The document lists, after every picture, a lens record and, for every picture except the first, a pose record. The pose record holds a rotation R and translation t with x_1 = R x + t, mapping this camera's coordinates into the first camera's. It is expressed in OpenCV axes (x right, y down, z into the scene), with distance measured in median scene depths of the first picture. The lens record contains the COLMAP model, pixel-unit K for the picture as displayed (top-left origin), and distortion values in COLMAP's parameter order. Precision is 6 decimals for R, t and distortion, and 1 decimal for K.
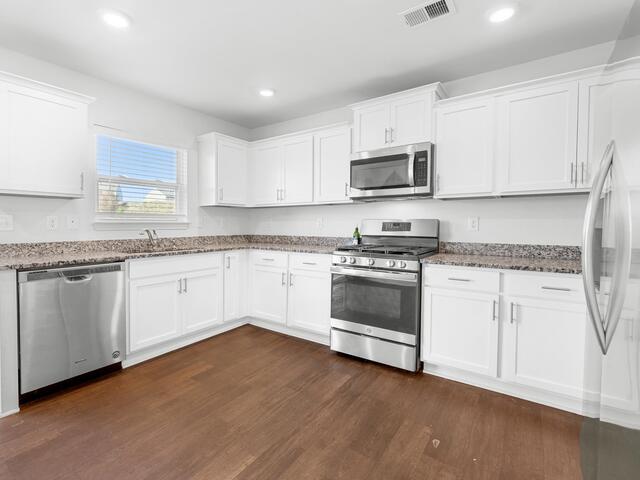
lens RADIAL K [[304.9, 0, 306.7], [0, 304.9, 236.3], [0, 0, 1]] dist [0.001976, 0.000473]
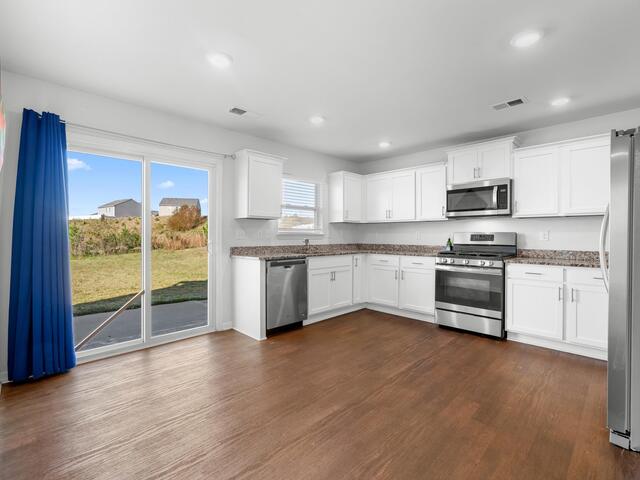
lens RADIAL K [[298.5, 0, 321.0], [0, 298.5, 236.5], [0, 0, 1]] dist [0.002648, 0.000531]
pose [[0.987989, 0.002827, -0.154501, -0.235119], [-0.008407, 0.999335, -0.035475, 0.018193], [0.154298, 0.036348, 0.987356, -0.477336]]
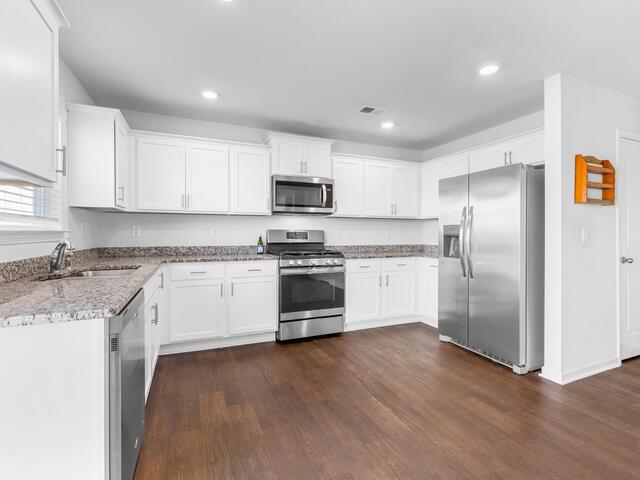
lens RADIAL K [[299.9, 0, 330.1], [0, 299.9, 237.8], [0, 0, 1]] dist [0.001182, 0.000118]
pose [[0.527848, -0.010276, 0.849277, -0.803340], [0.030963, 0.999495, -0.007150, -0.009768], [-0.848774, 0.030071, 0.527900, 0.225902]]
